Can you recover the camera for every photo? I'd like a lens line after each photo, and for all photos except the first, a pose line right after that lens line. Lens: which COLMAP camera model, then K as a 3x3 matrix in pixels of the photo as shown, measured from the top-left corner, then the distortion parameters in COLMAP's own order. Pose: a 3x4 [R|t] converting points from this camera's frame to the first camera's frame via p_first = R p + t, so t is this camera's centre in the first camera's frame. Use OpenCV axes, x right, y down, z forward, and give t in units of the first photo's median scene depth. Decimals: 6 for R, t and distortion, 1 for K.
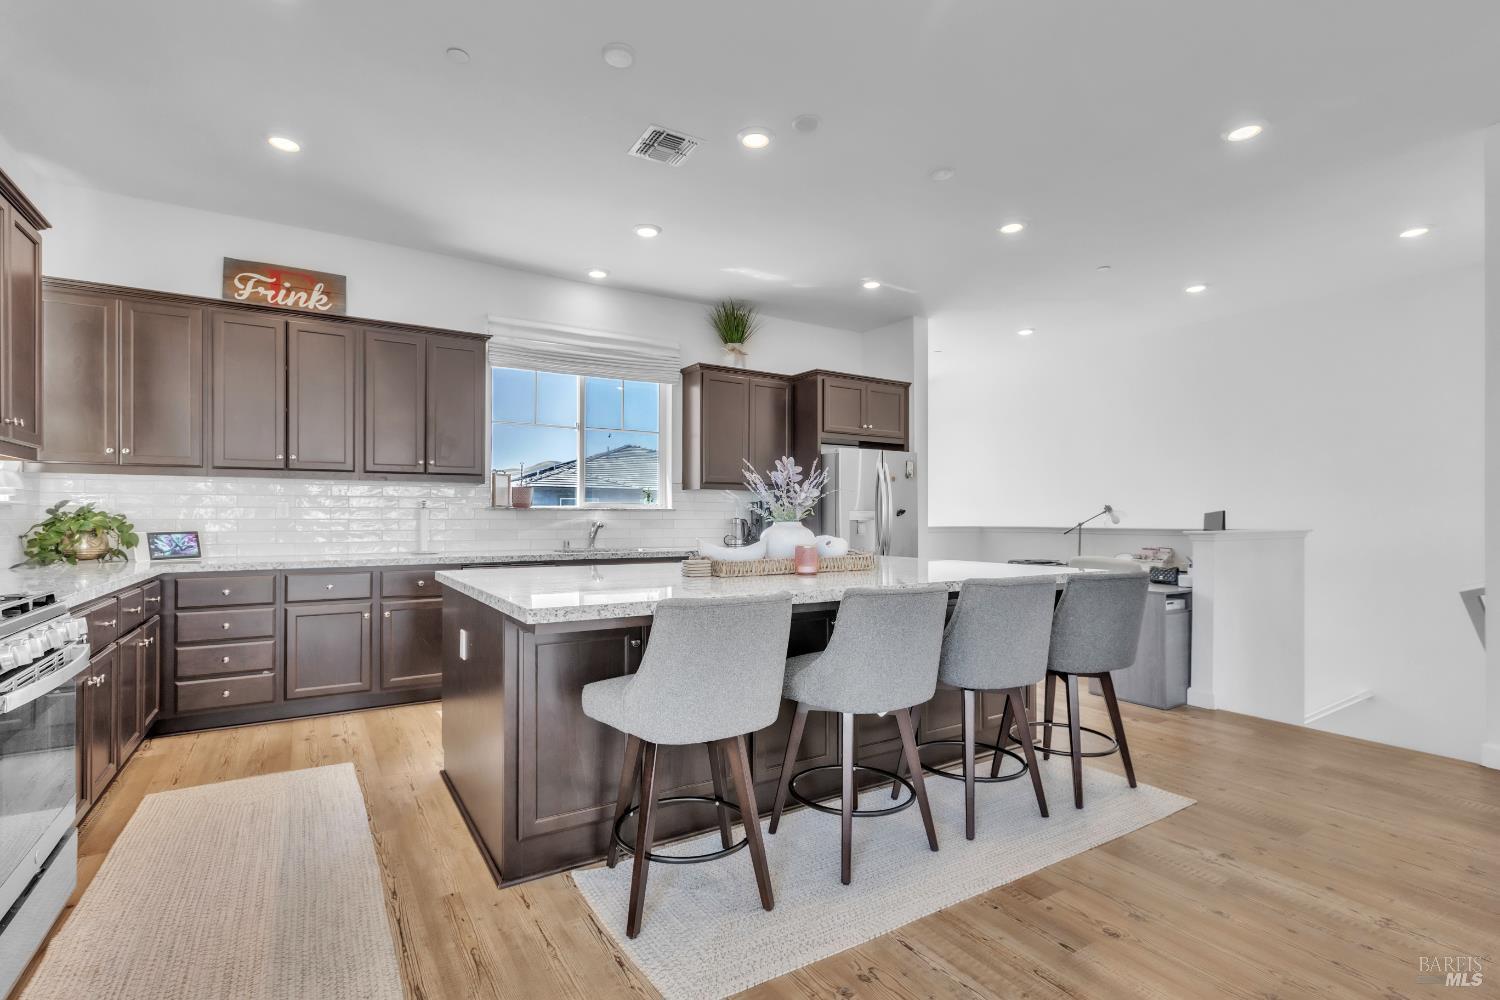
lens RADIAL K [[694.2, 0, 727.3], [0, 694.2, 517.2], [0, 0, 1]] dist [-0.002910, -0.000308]
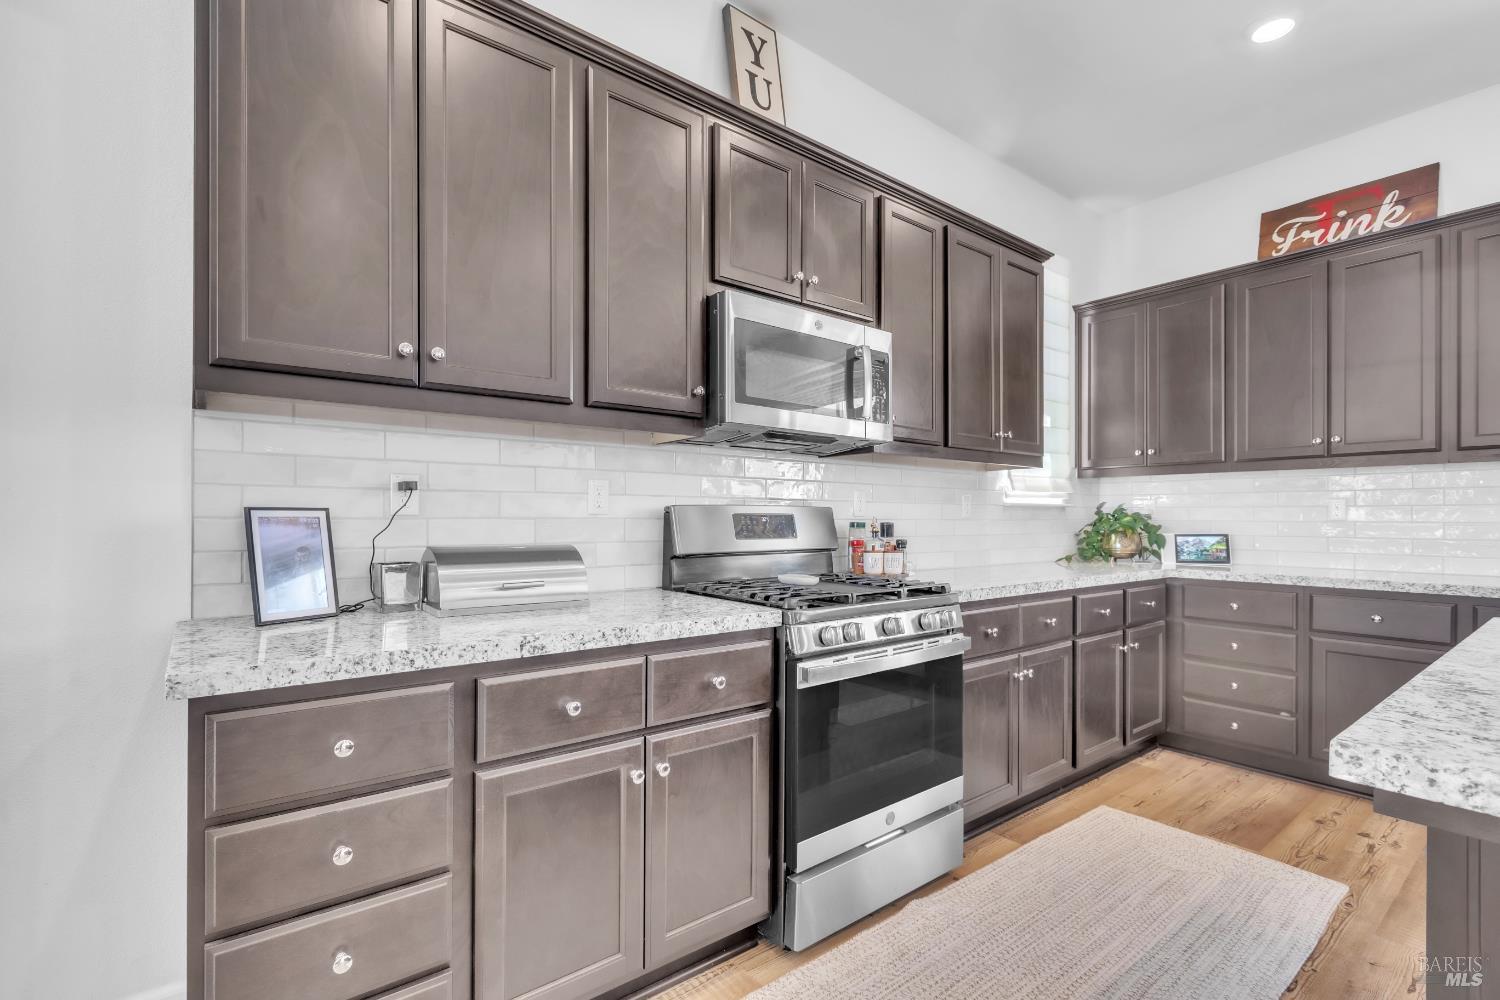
lens RADIAL K [[684.9, 0, 742.7], [0, 684.9, 515.2], [0, 0, 1]] dist [-0.001452, -0.000393]
pose [[0.120829, -0.001104, -0.992673, 0.033741], [-0.003638, 0.999992, -0.001555, -0.000121], [0.992667, 0.003799, 0.120824, 0.275732]]
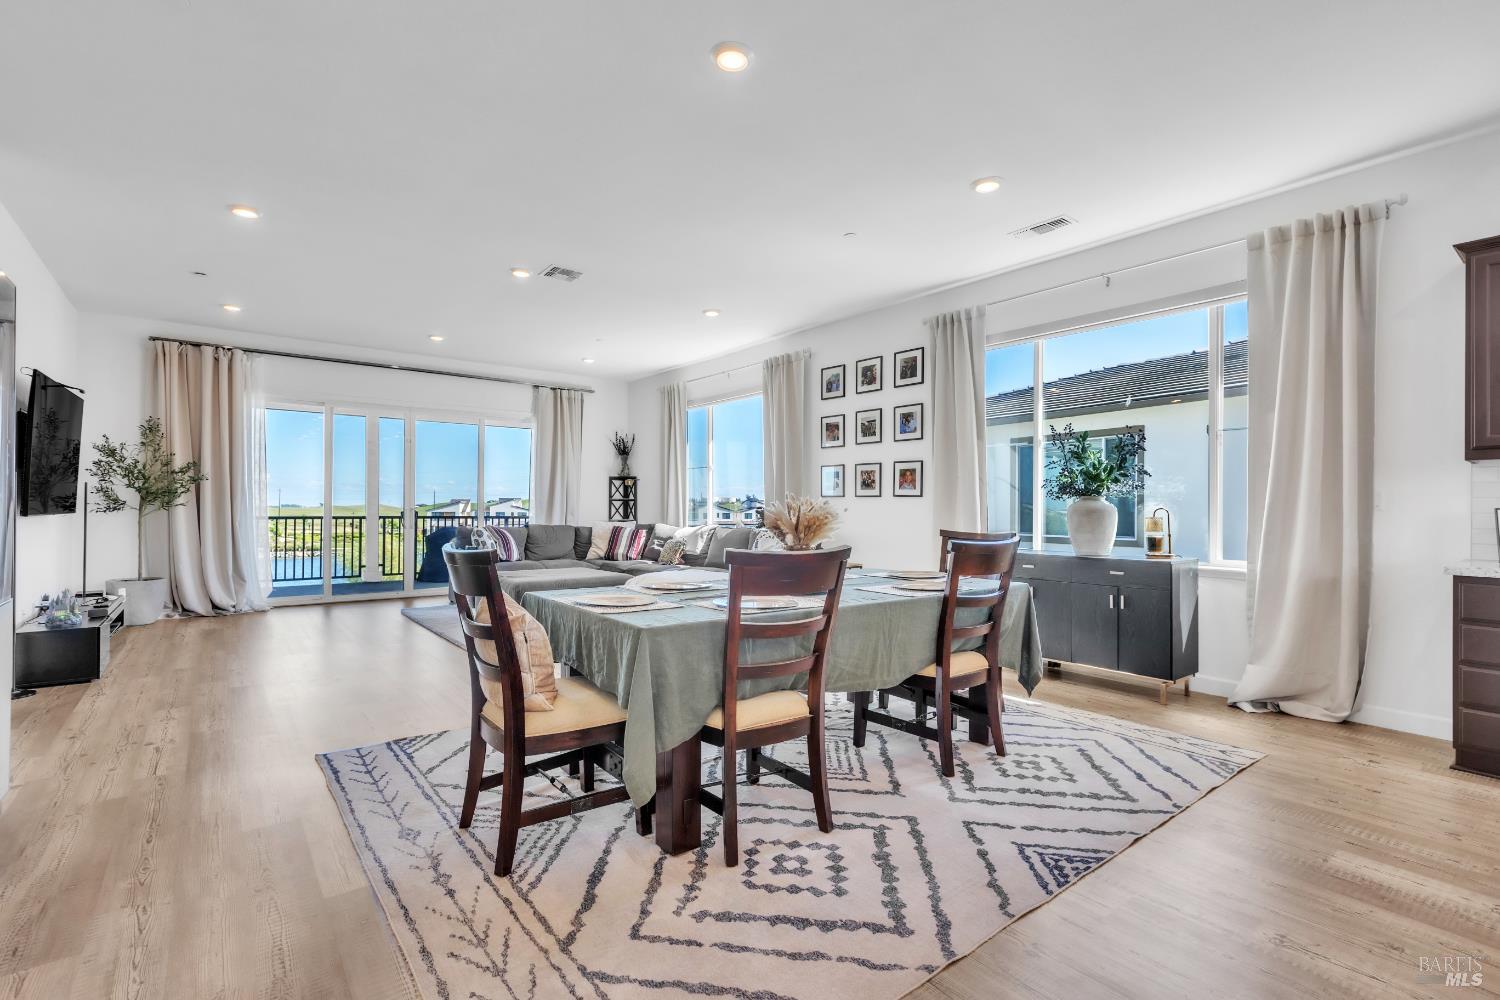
lens RADIAL K [[687.9, 0, 744.4], [0, 687.9, 504.3], [0, 0, 1]] dist [-0.002995, -0.000540]
pose [[-0.993172, -0.008542, -0.116342, 0.605274], [-0.007939, 0.999953, -0.005638, 0.002471], [0.116385, -0.004676, -0.993193, 0.750515]]
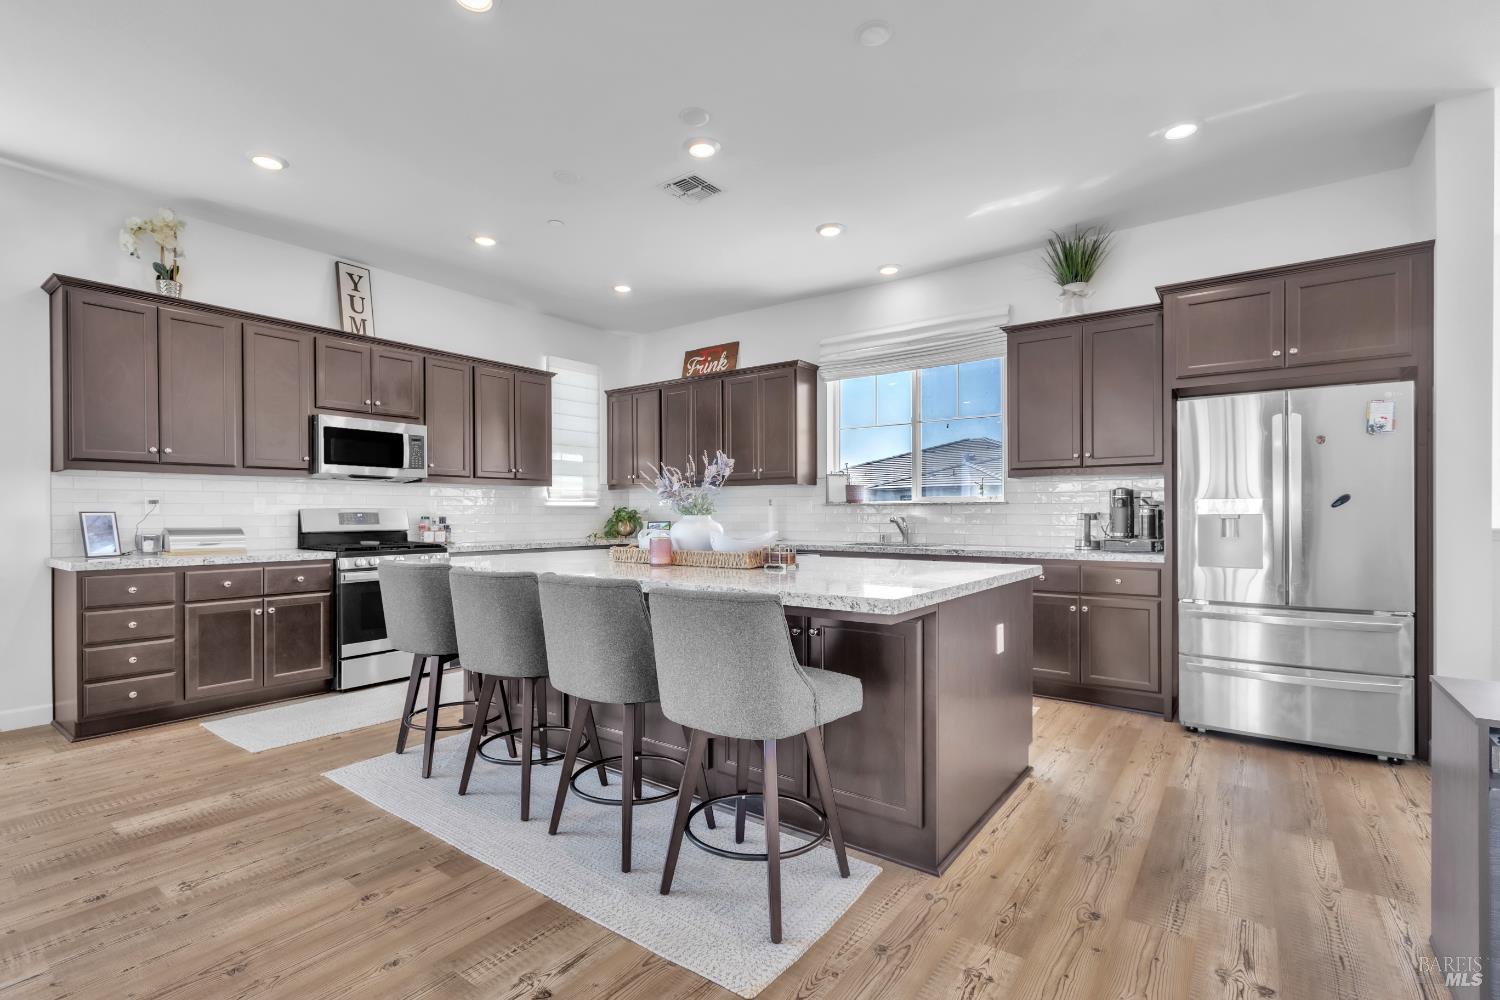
lens RADIAL K [[684.9, 0, 742.7], [0, 684.9, 515.2], [0, 0, 1]] dist [-0.001452, -0.000393]
pose [[0.374048, 0.000624, -0.927409, 0.838185], [0.004933, 0.999984, 0.002663, 0.002611], [0.927396, -0.005571, 0.374039, 0.545078]]
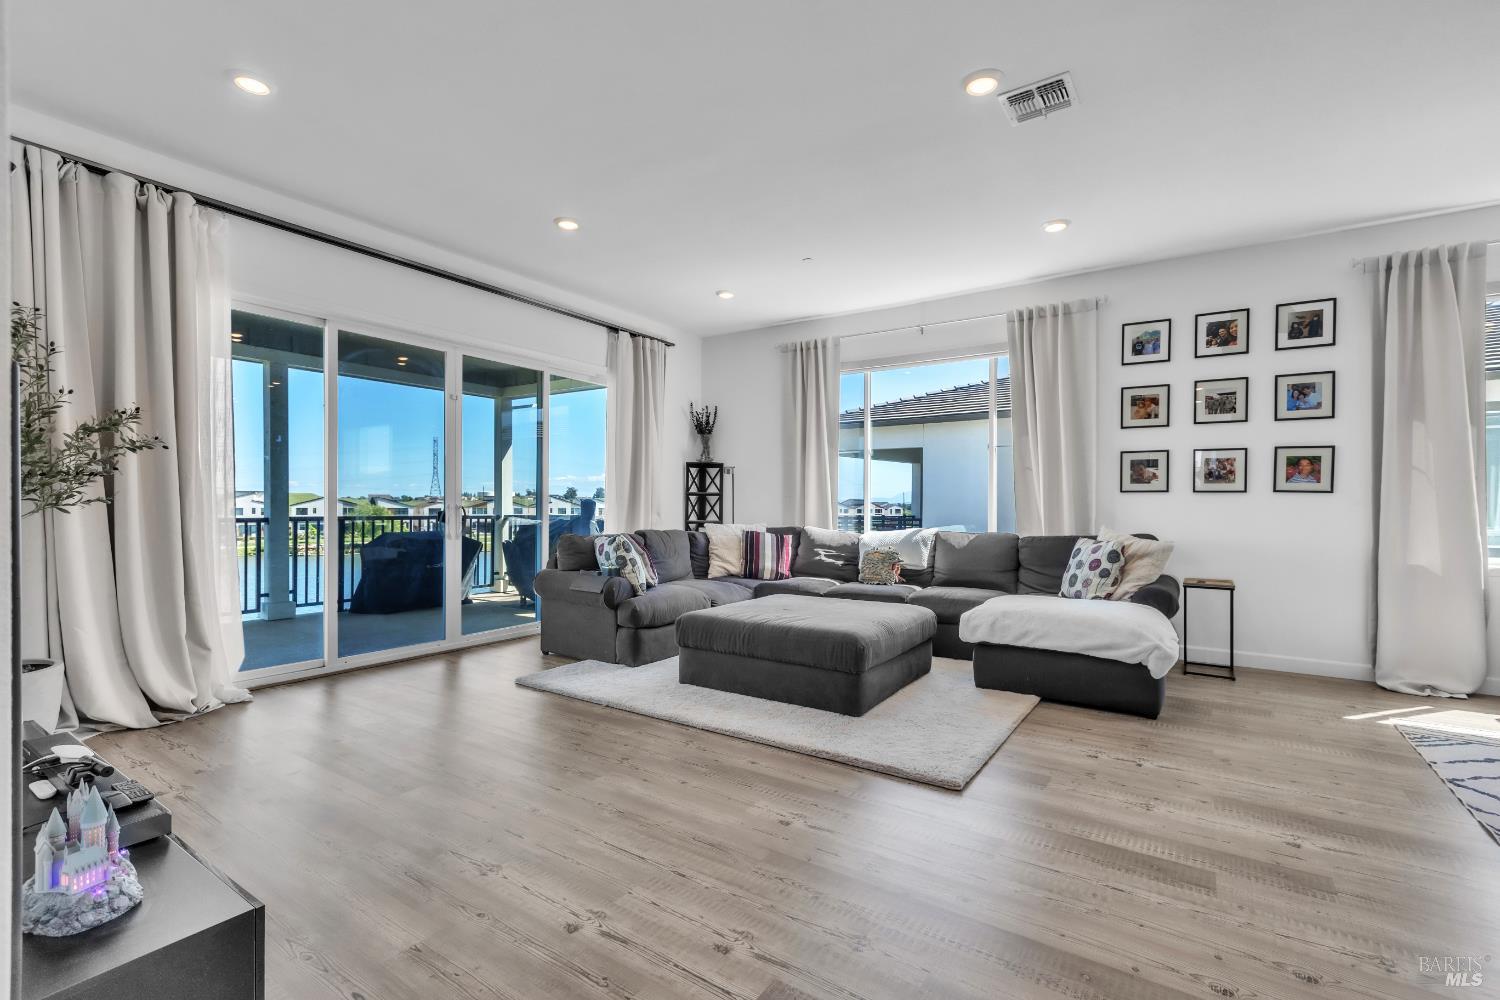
lens RADIAL K [[679.0, 0, 734.7], [0, 679.0, 506.3], [0, 0, 1]] dist [0.004673, -0.000472]
pose [[-0.910223, -0.006628, -0.414066, 1.430629], [-0.008658, 0.999958, 0.003027, 0.002601], [0.414029, 0.006340, -0.910242, -0.064096]]
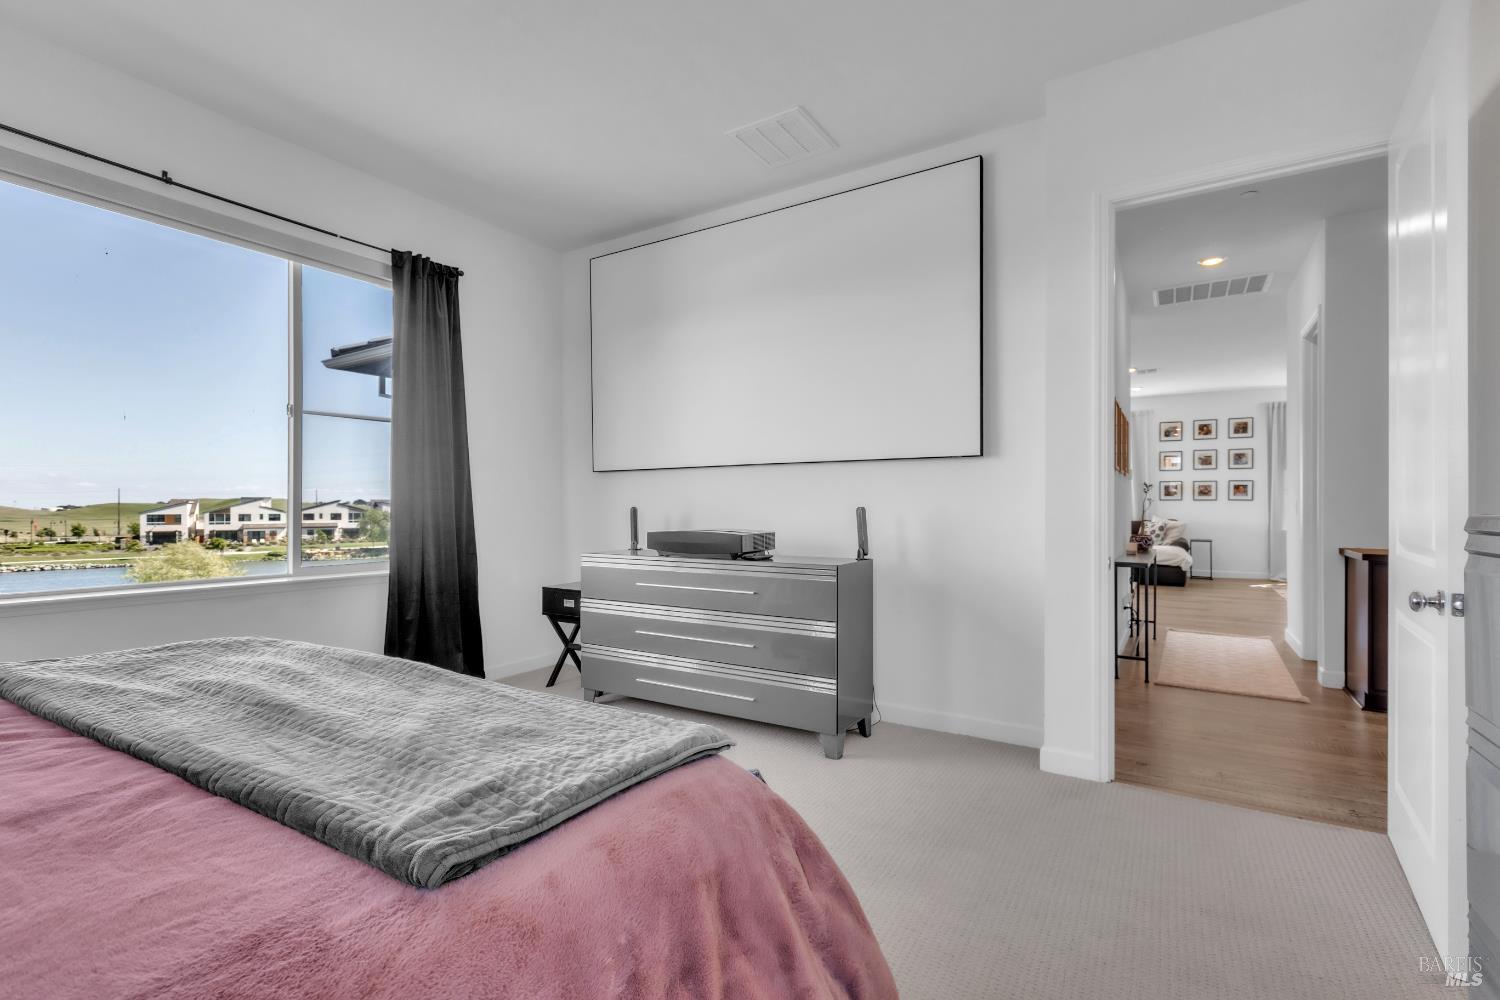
lens RADIAL K [[693.2, 0, 736.0], [0, 693.2, 507.2], [0, 0, 1]] dist [0.010063, 0.000696]
pose [[-0.894823, 0.001973, -0.446416, 3.074430], [0.001559, 0.999998, 0.001294, -0.005106], [0.446418, 0.000461, -0.894824, 0.850596]]
